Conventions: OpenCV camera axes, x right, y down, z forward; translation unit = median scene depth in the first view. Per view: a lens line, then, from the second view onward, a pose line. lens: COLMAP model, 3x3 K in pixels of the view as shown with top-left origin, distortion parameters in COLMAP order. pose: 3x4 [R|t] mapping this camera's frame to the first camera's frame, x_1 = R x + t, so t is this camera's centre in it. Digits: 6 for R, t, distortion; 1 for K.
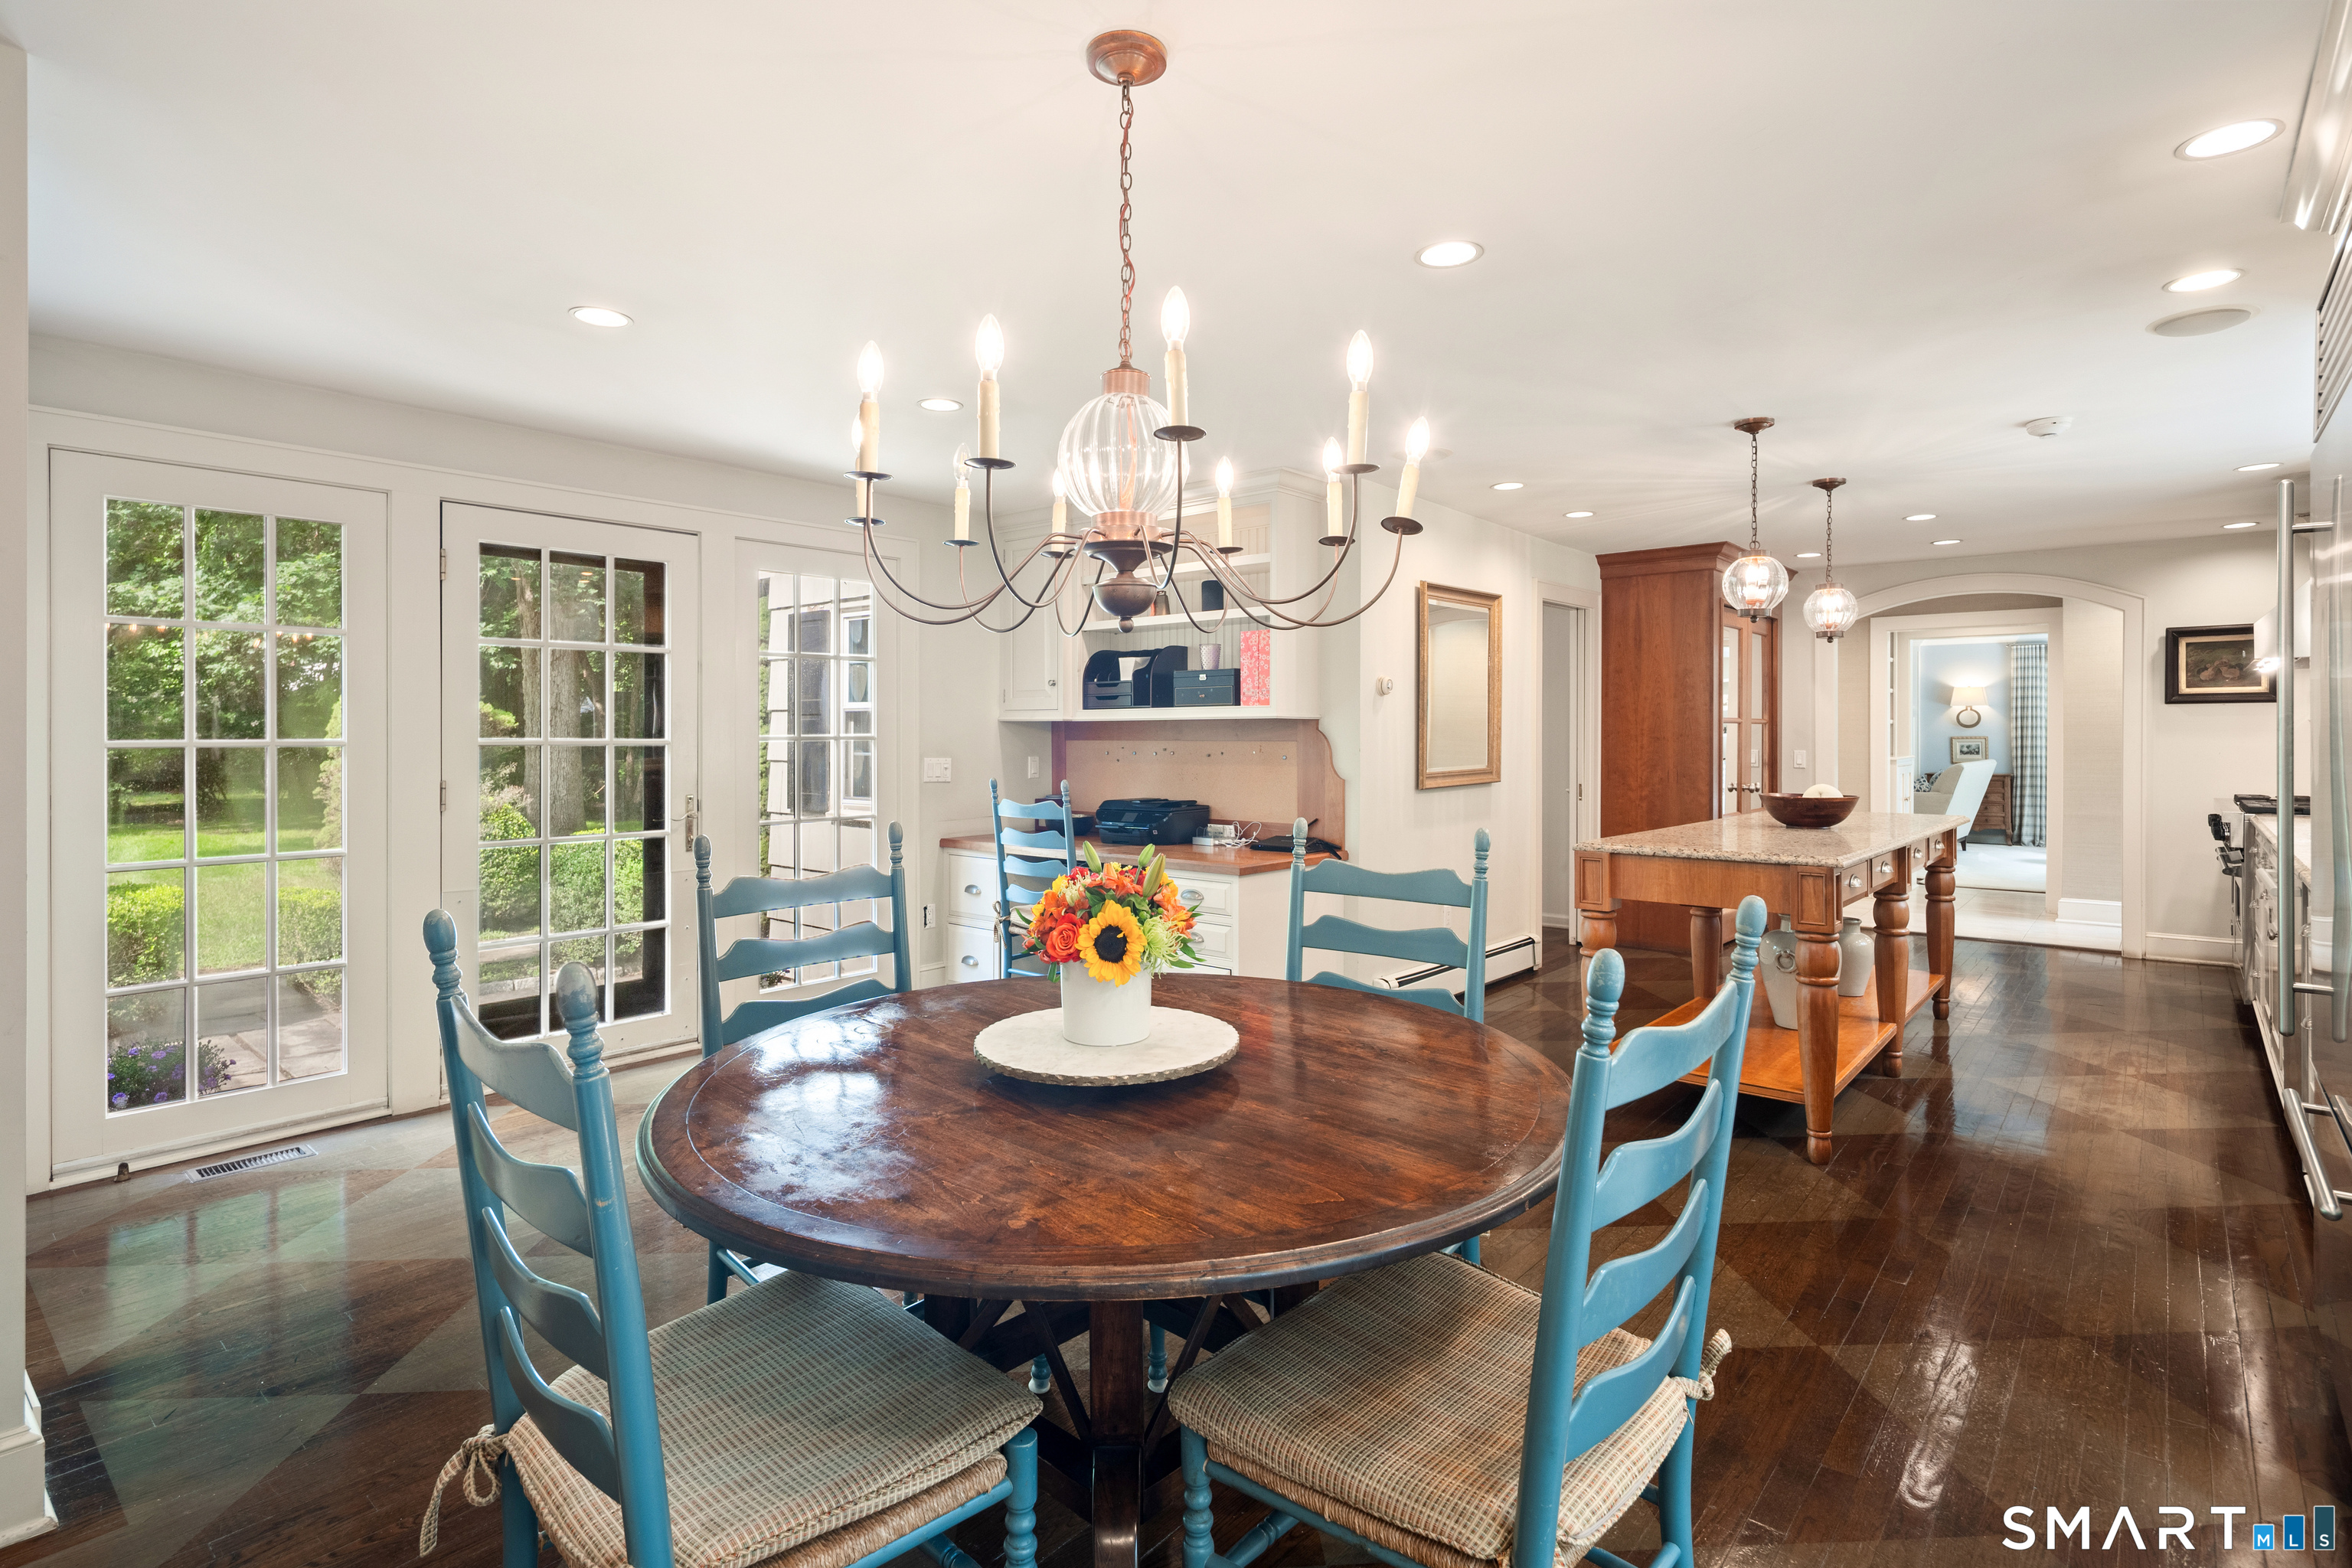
lens RADIAL K [[1162.4, 0, 1179.0], [0, 1162.4, 735.8], [0, 0, 1]] dist [0.000240, -0.000741]
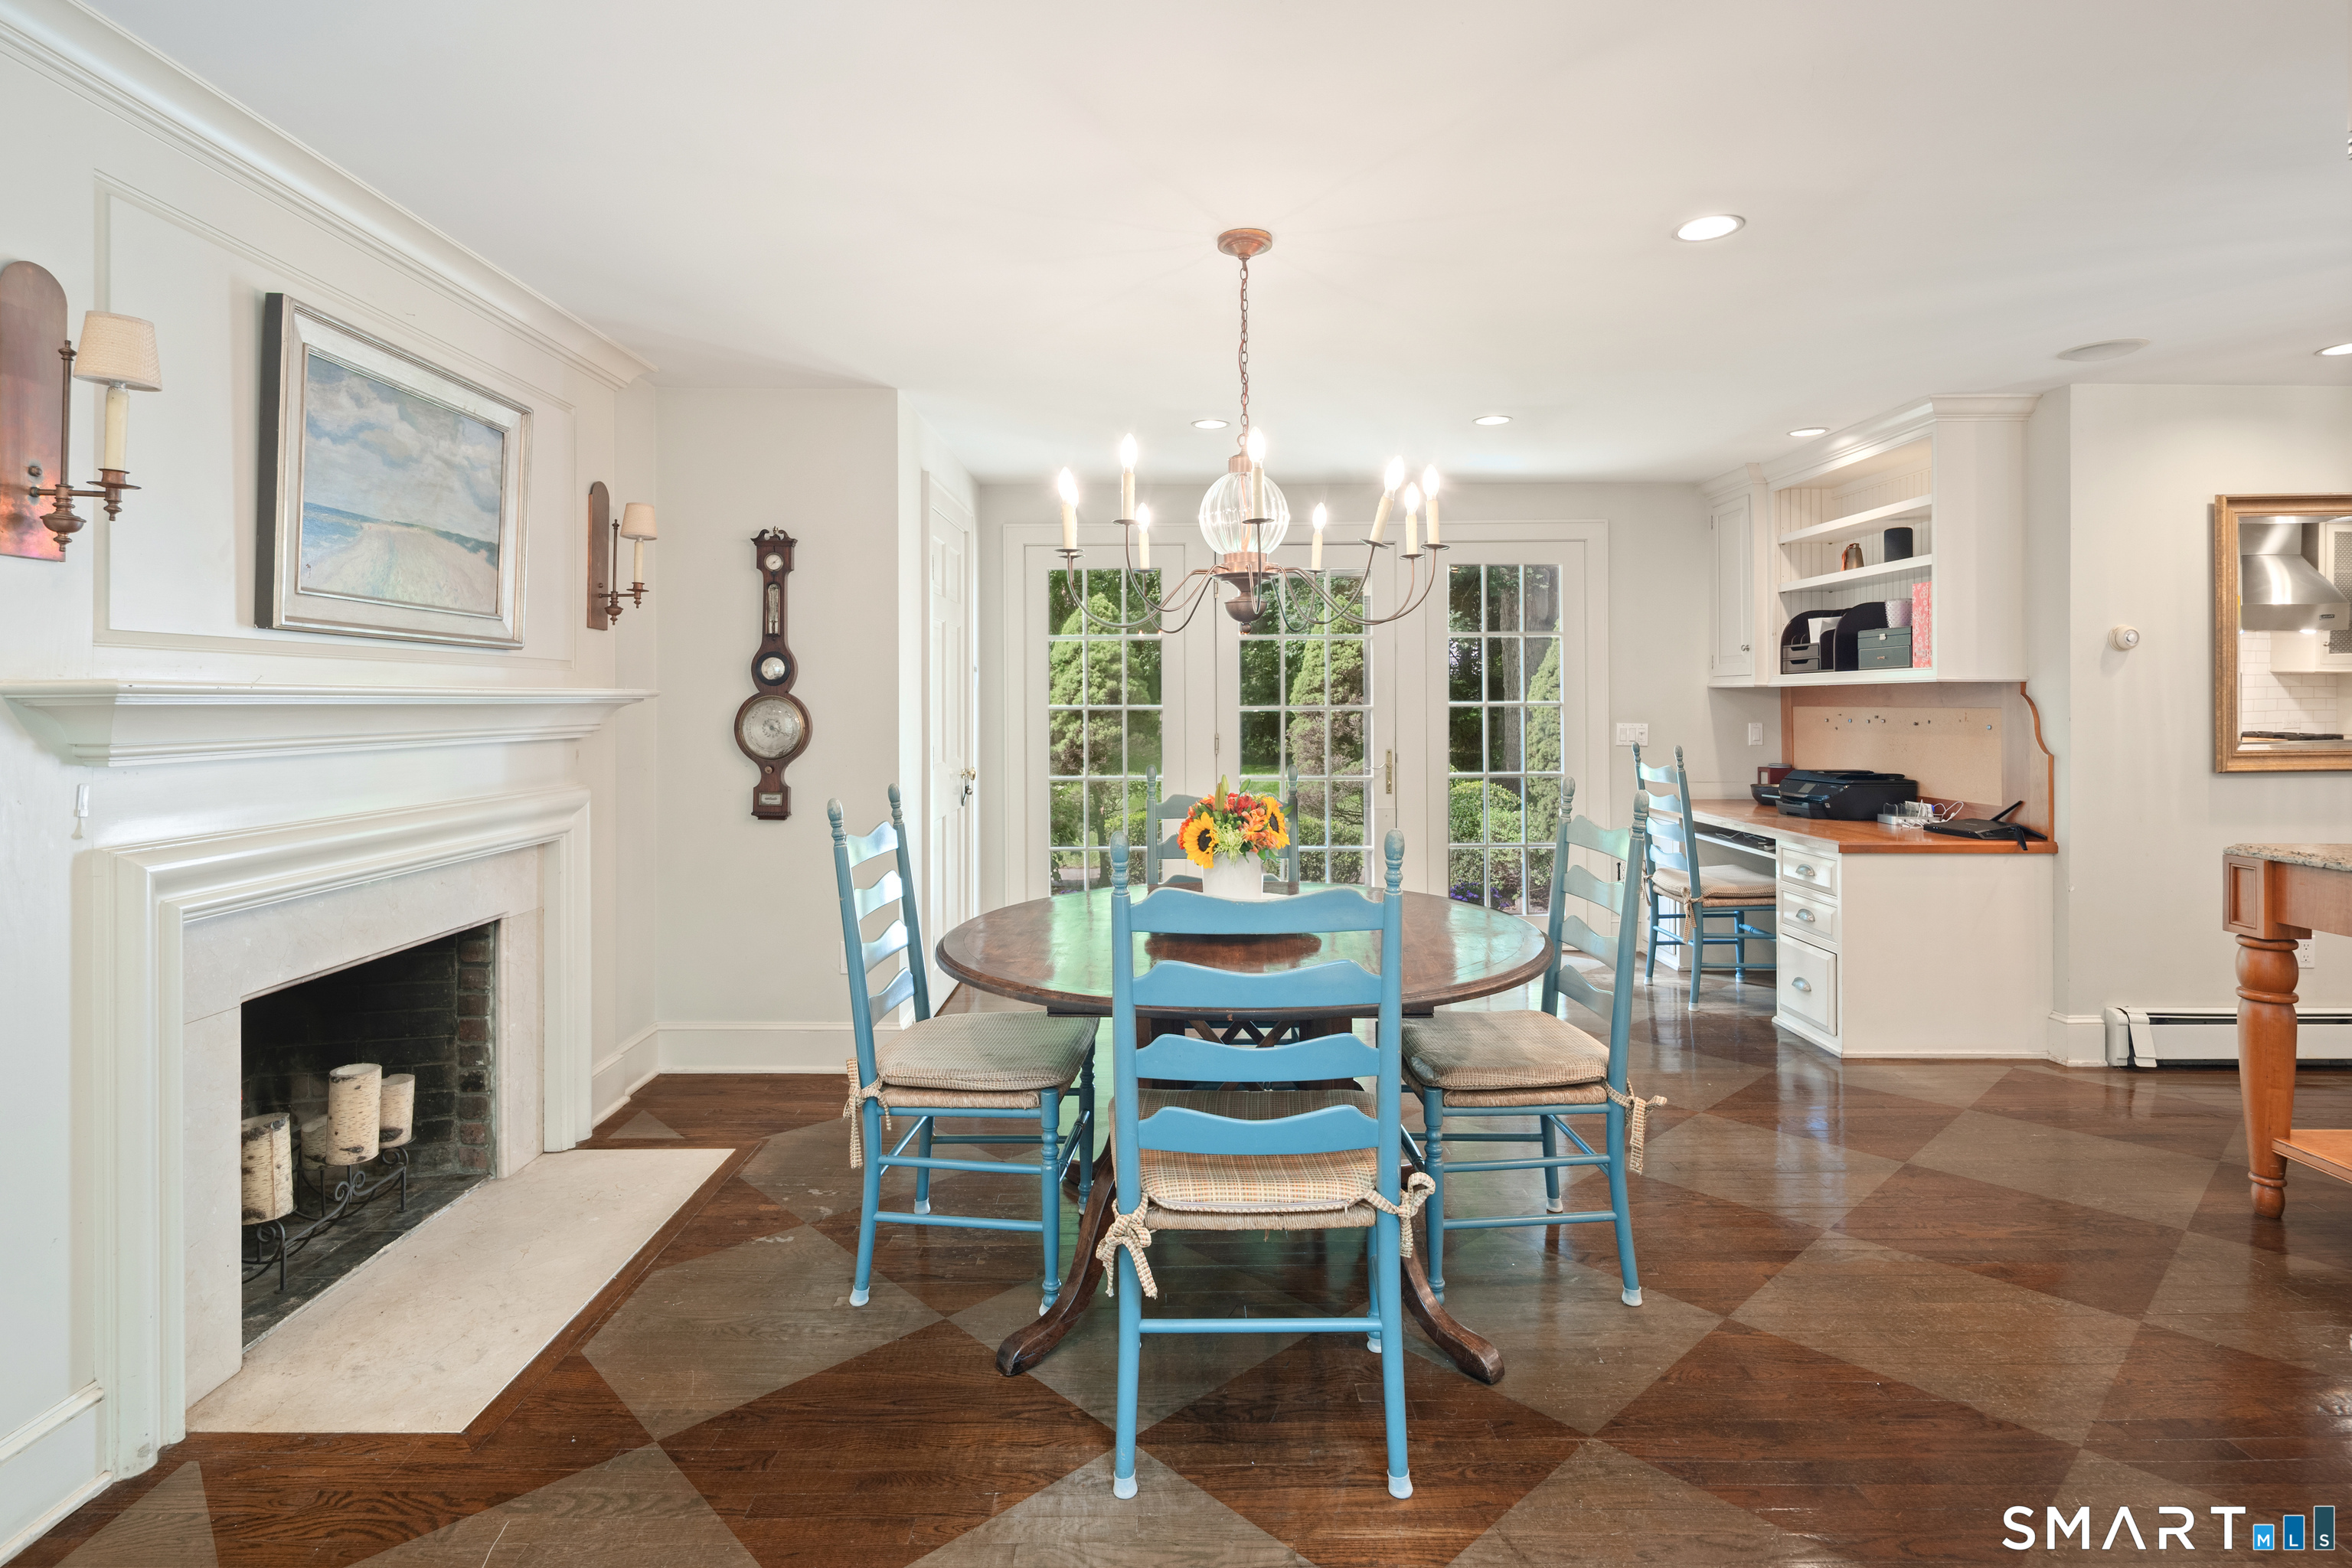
lens RADIAL K [[1171.8, 0, 1174.6], [0, 1171.8, 710.3], [0, 0, 1]] dist [0.002211, -0.000035]
pose [[0.644909, 0.002492, -0.764256, 0.354714], [0.003296, 0.999976, 0.006043, -0.000687], [0.764253, -0.006416, 0.644885, -0.006987]]
